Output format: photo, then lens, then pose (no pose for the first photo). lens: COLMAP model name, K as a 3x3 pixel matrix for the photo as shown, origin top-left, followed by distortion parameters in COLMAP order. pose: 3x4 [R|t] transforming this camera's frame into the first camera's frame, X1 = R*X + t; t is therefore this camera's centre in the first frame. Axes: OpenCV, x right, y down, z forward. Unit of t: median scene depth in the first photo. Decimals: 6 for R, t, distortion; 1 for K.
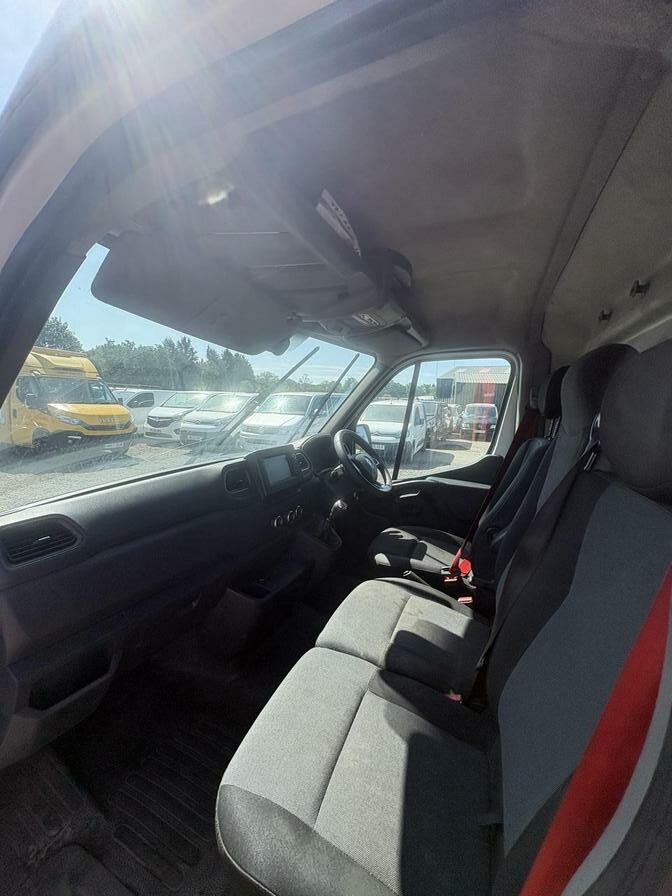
lens RADIAL K [[353.8, 0, 337.0], [0, 353.8, 448.9], [0, 0, 1]] dist [0.000610, -0.000211]
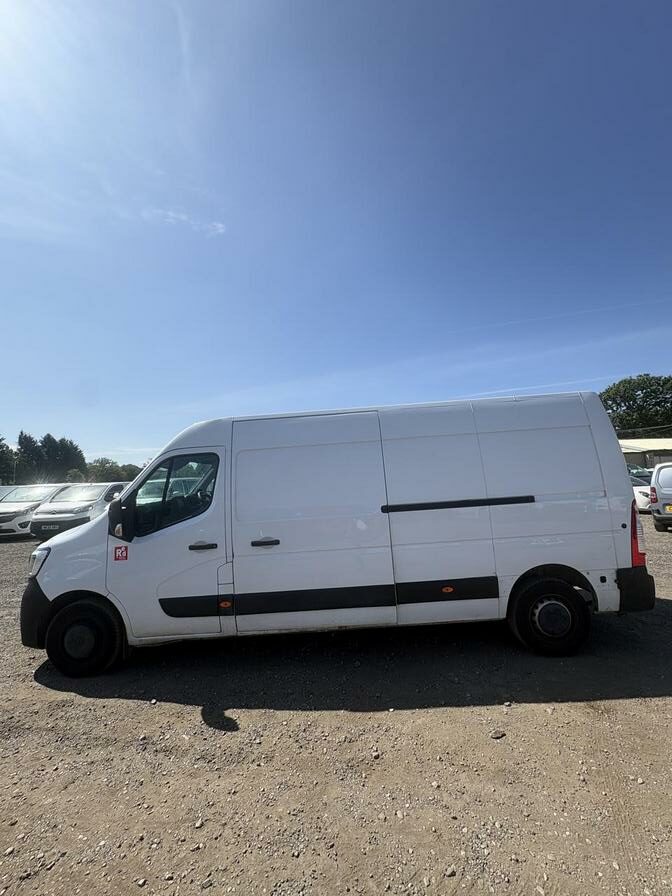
lens RADIAL K [[353.8, 0, 337.0], [0, 353.8, 448.9], [0, 0, 1]] dist [0.000610, -0.000211]
pose [[0.919975, -0.035494, 0.390368, -0.022555], [0.119921, 0.973626, -0.194089, 0.094099], [-0.373183, 0.225370, 0.899968, -0.655676]]
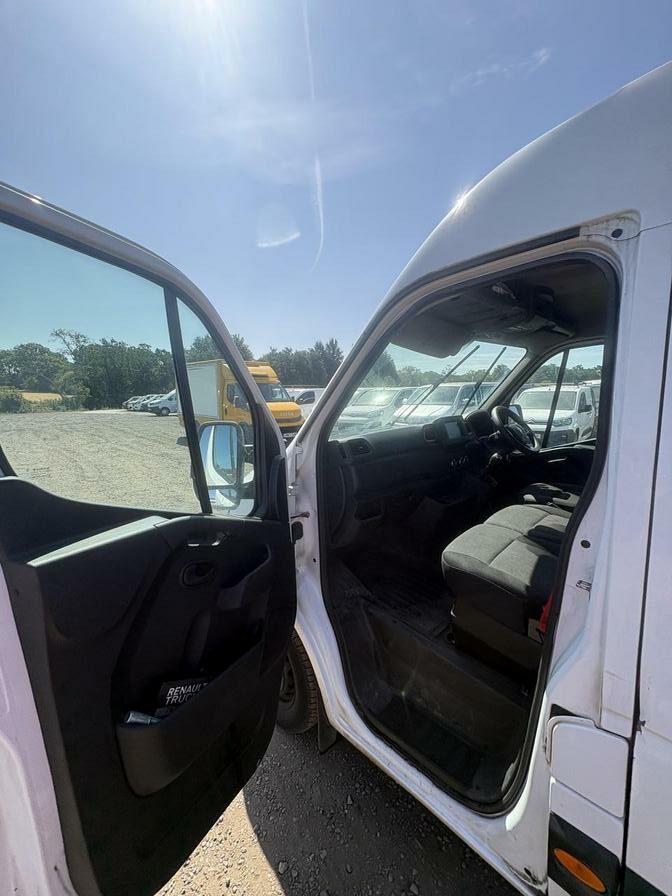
lens RADIAL K [[353.8, 0, 337.0], [0, 353.8, 448.9], [0, 0, 1]] dist [0.000610, -0.000211]
pose [[0.924117, 0.012696, -0.381899, -0.010218], [-0.006333, 0.999819, 0.017914, 0.025345], [0.382058, -0.014136, 0.924030, -0.137292]]
